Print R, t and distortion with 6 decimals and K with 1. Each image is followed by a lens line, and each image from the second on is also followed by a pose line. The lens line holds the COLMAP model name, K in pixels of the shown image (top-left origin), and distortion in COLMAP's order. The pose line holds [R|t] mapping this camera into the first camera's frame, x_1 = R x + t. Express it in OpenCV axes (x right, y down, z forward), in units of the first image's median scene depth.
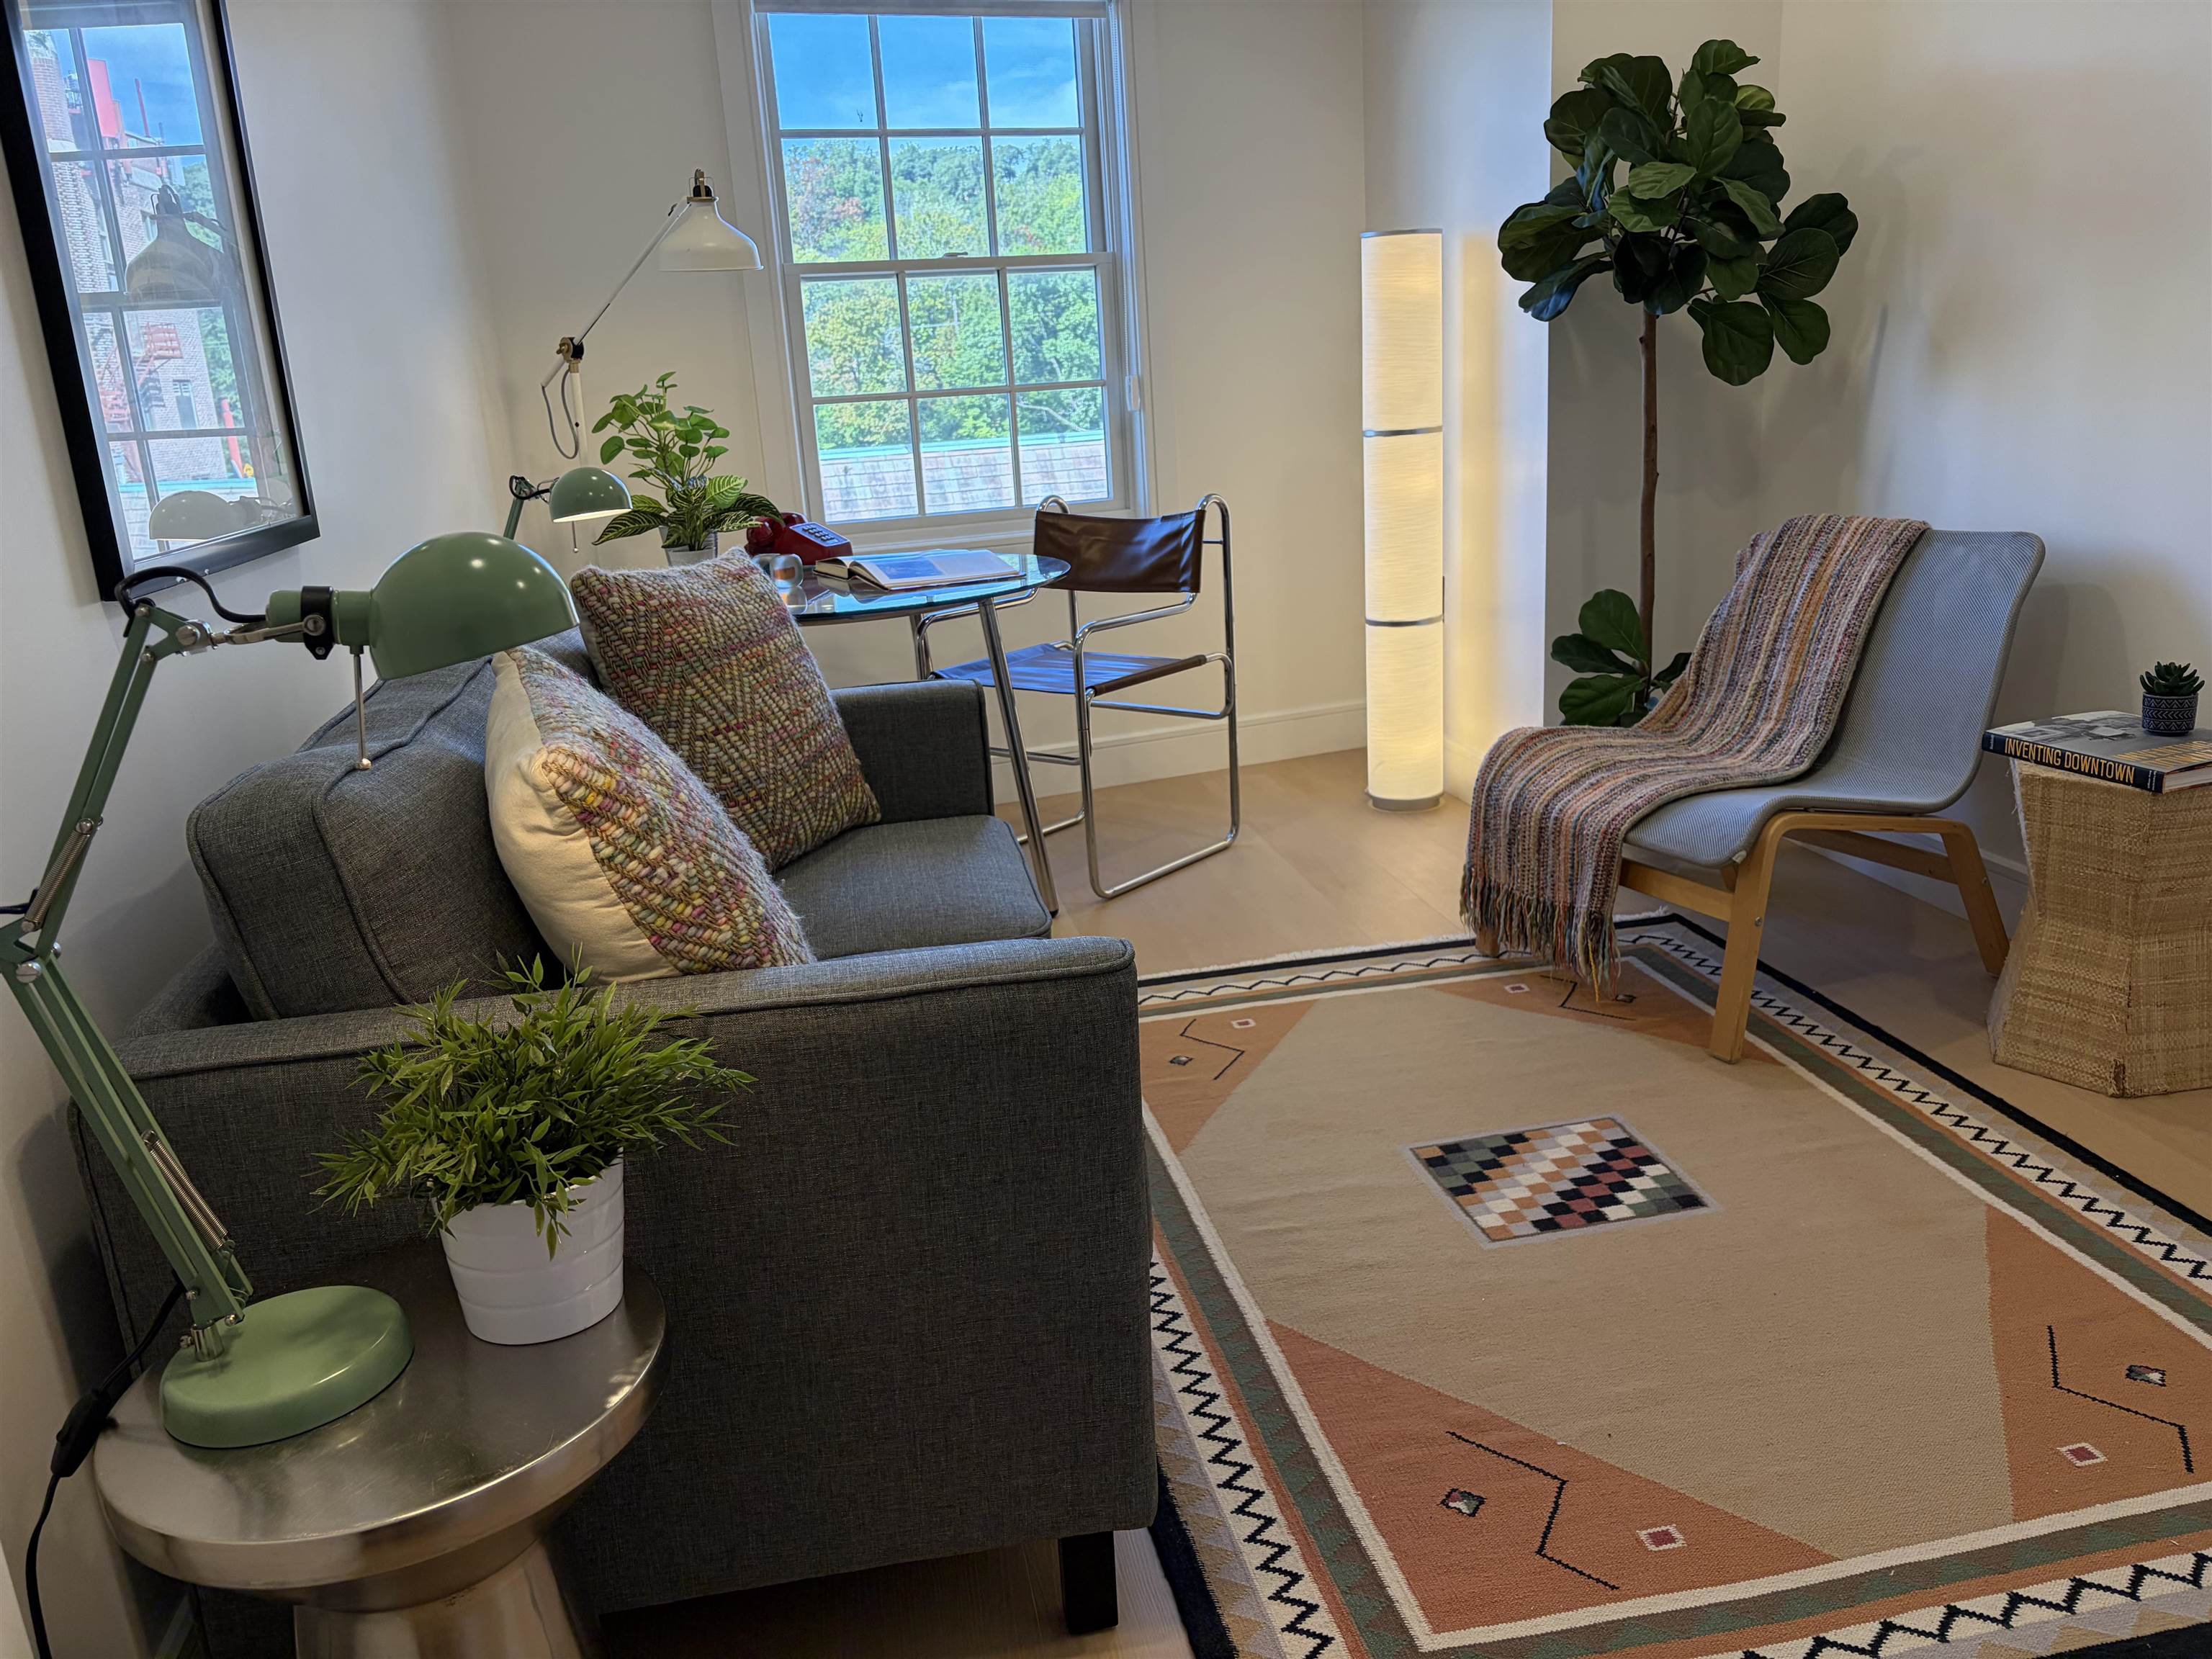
lens RADIAL K [[1666.5, 0, 1106.0], [0, 1666.5, 829.5], [0, 0, 1]] dist [0.043704, -0.064904]
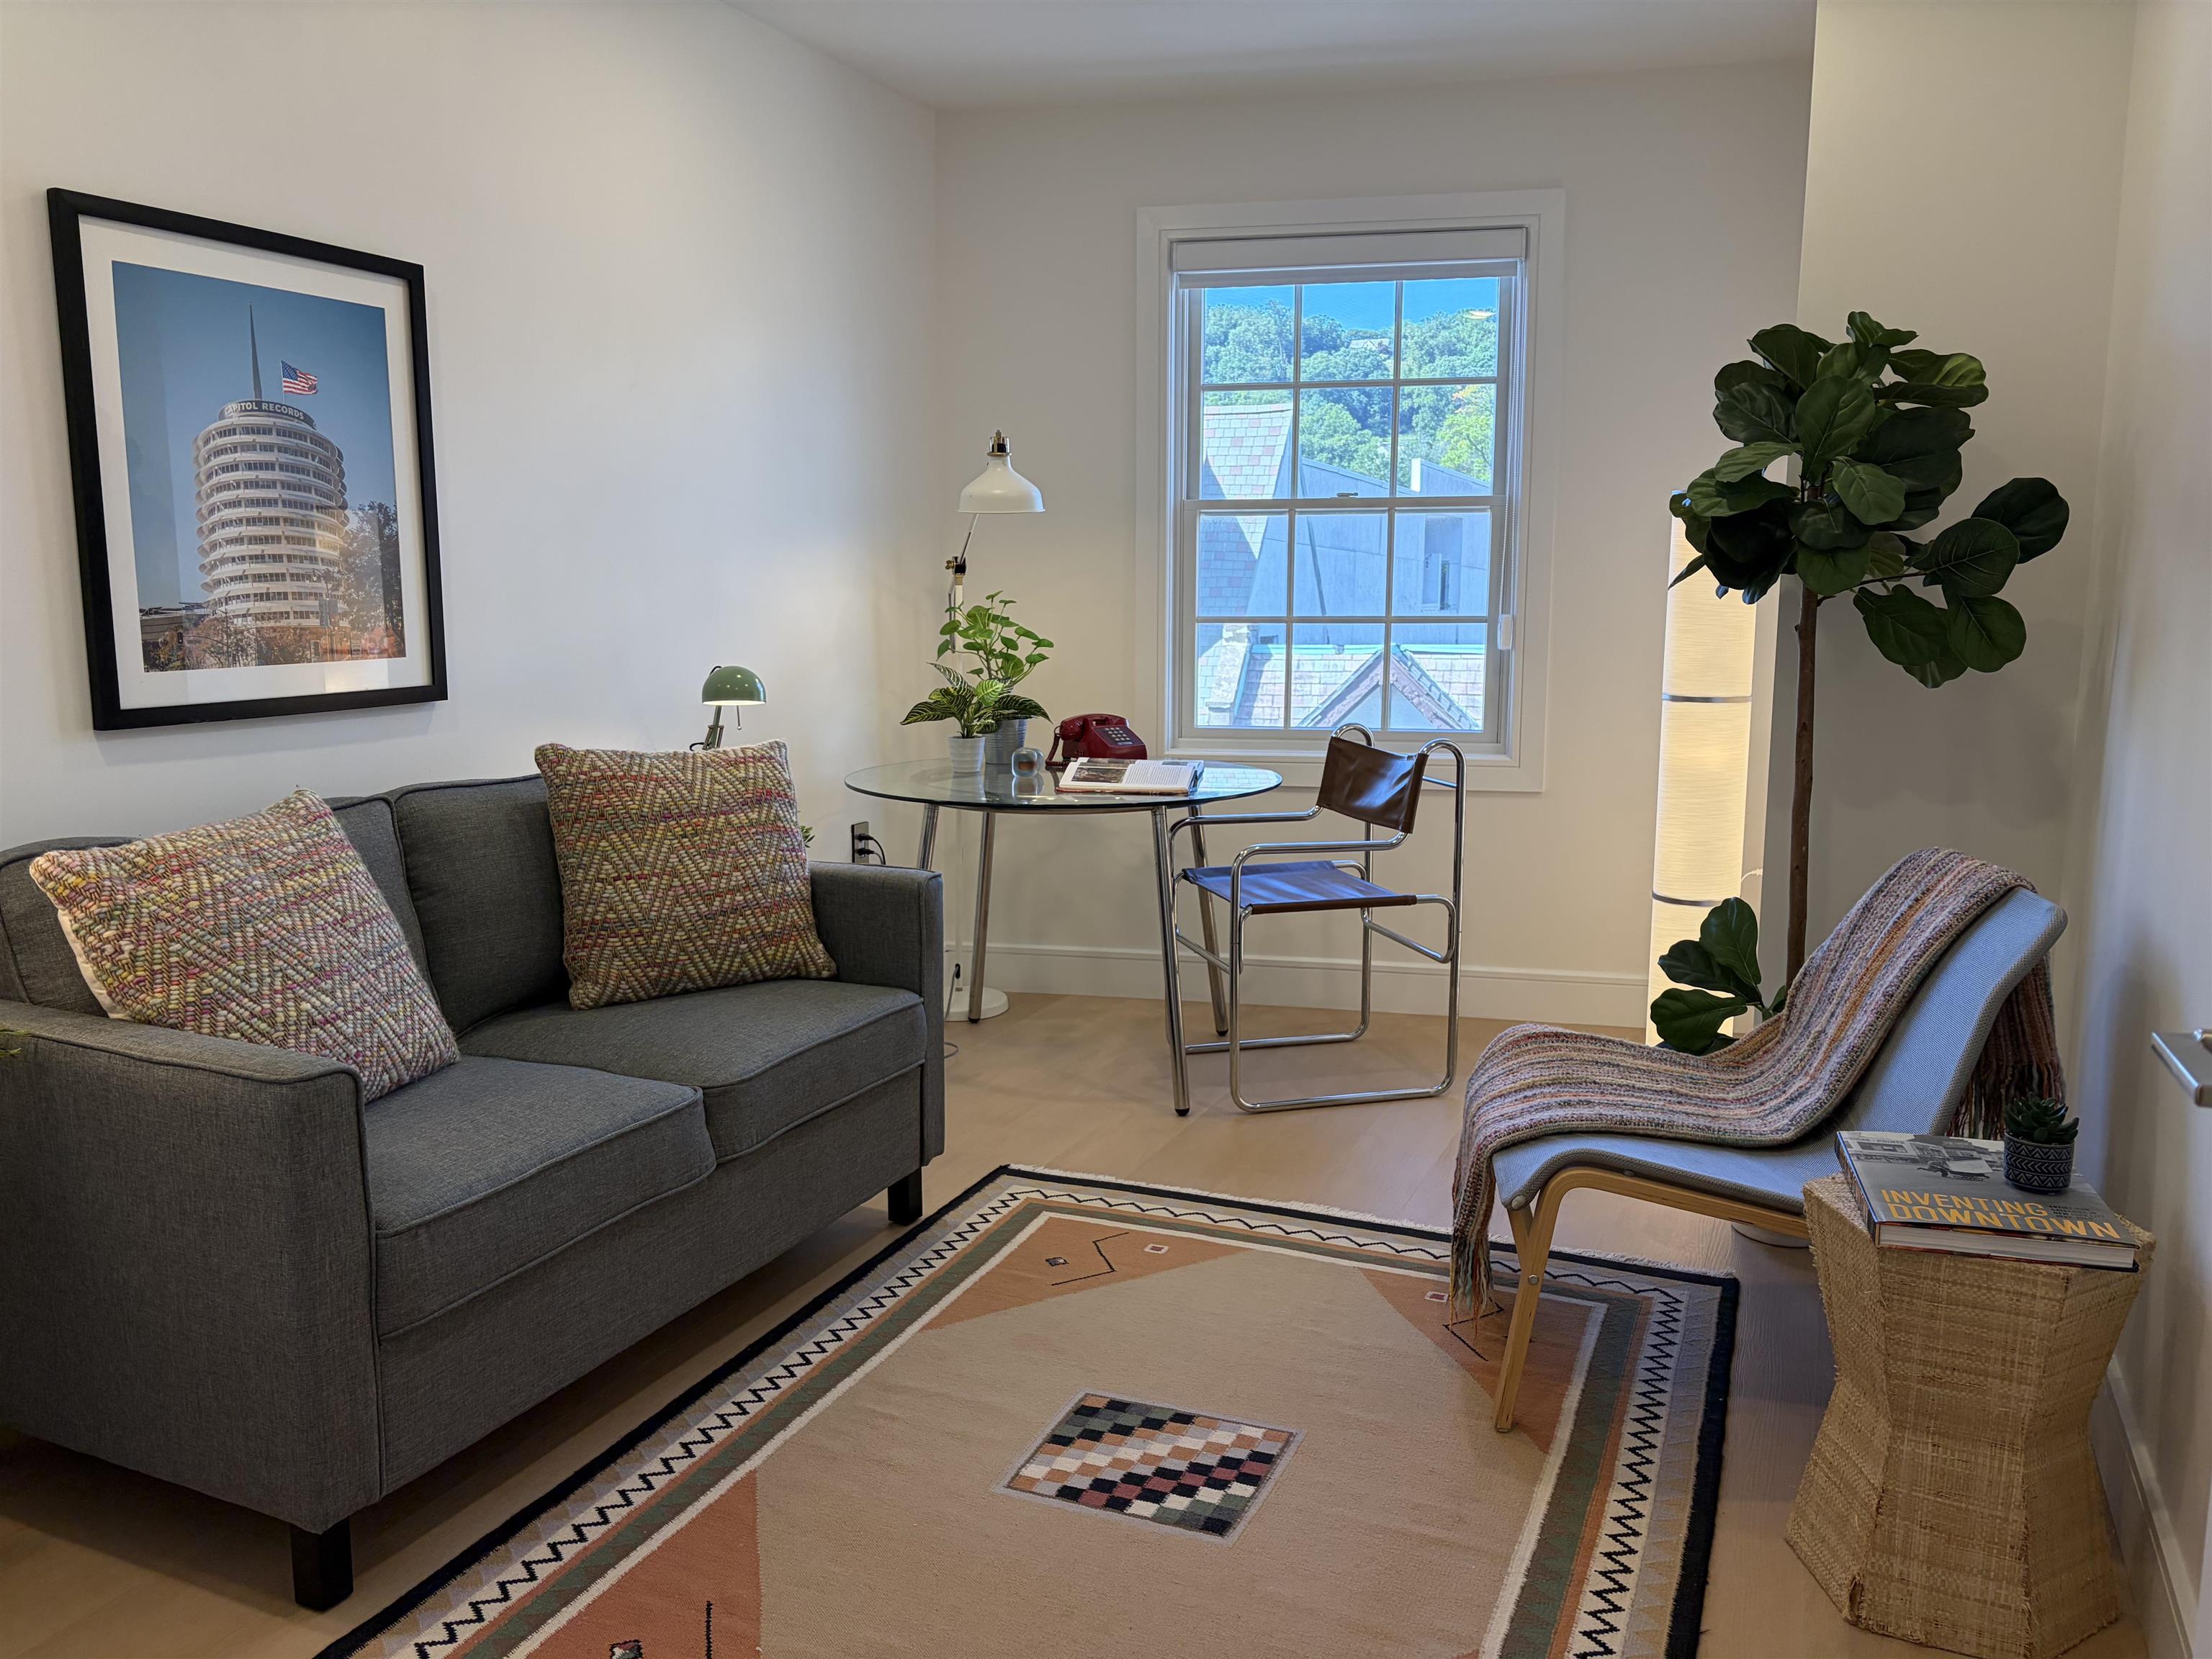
lens RADIAL K [[1669.7, 0, 1114.7], [0, 1669.7, 820.5], [0, 0, 1]] dist [0.012734, 0.000947]
pose [[0.827907, 0.141811, -0.542641, 0.571150], [-0.198328, 0.979021, -0.046737, -0.086539], [0.524629, 0.146314, 0.838663, 0.084555]]
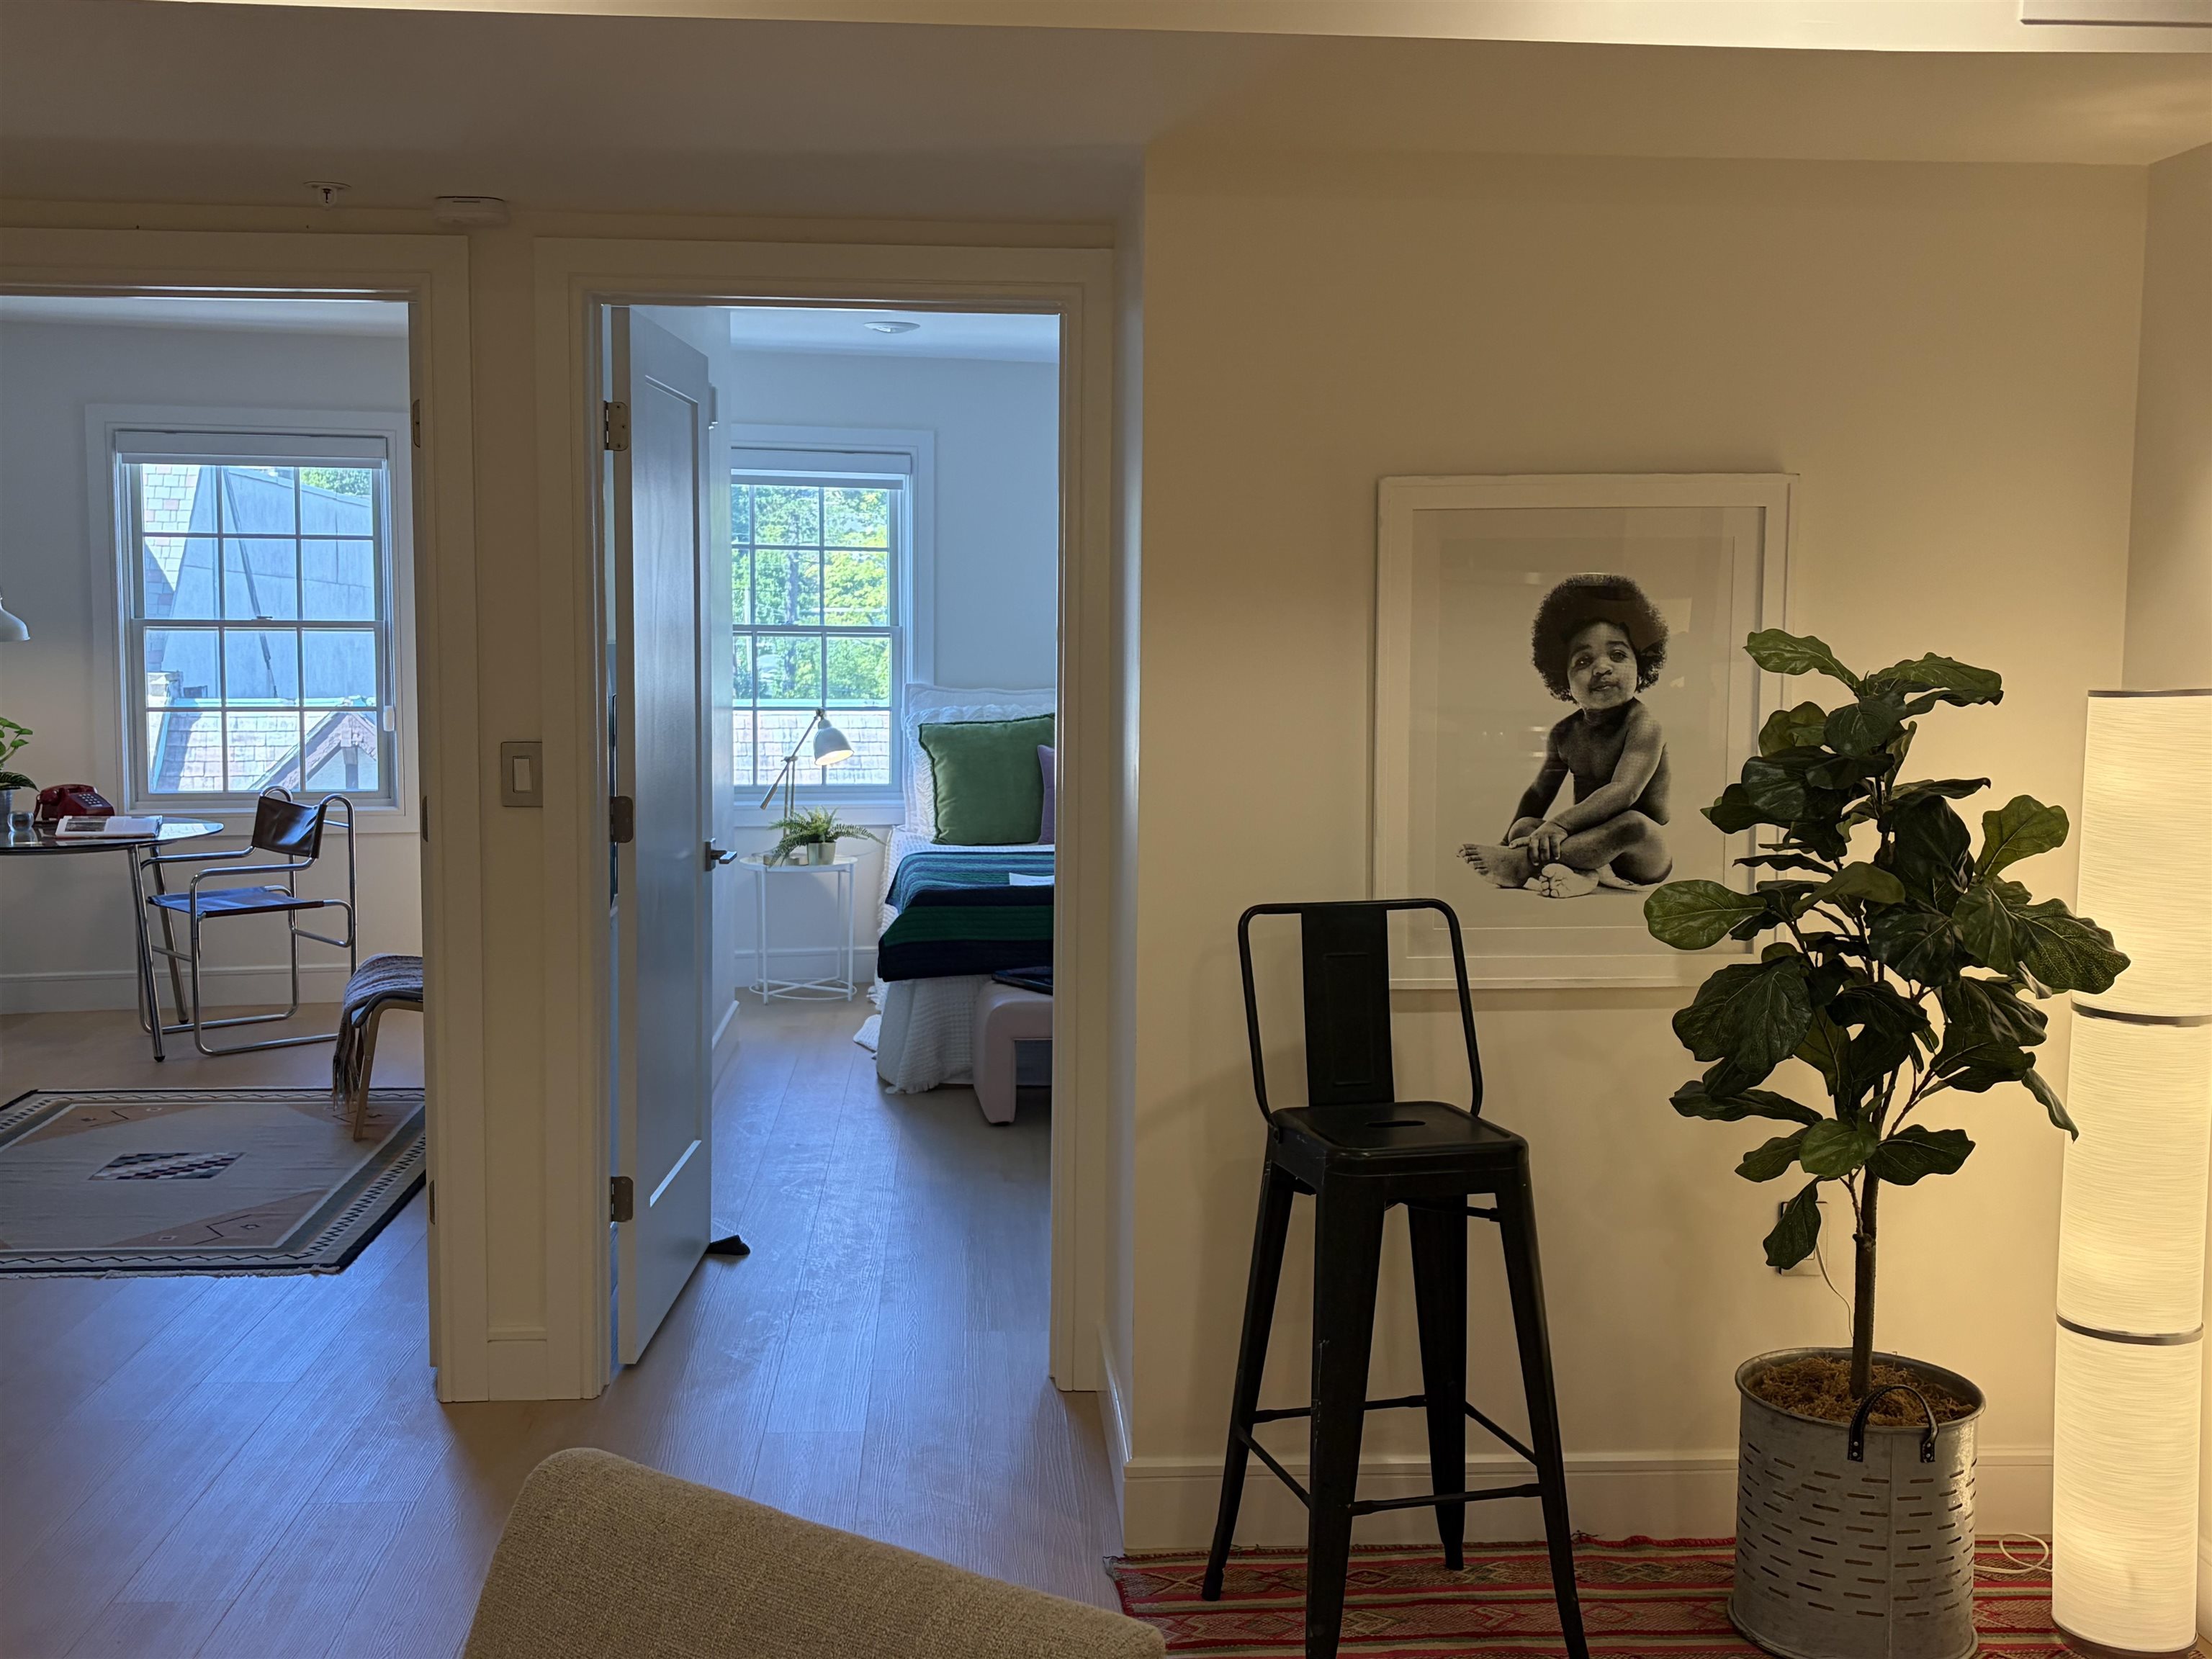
lens RADIAL K [[2232.5, 0, 1106.1], [0, 2232.5, 843.3], [0, 0, 1]] dist [0.126432, -0.333022]
pose [[0.990459, 0.085332, -0.108214, 1.231736], [-0.101386, 0.983044, -0.152792, 0.102949], [0.093341, 0.162306, 0.982316, -1.164294]]
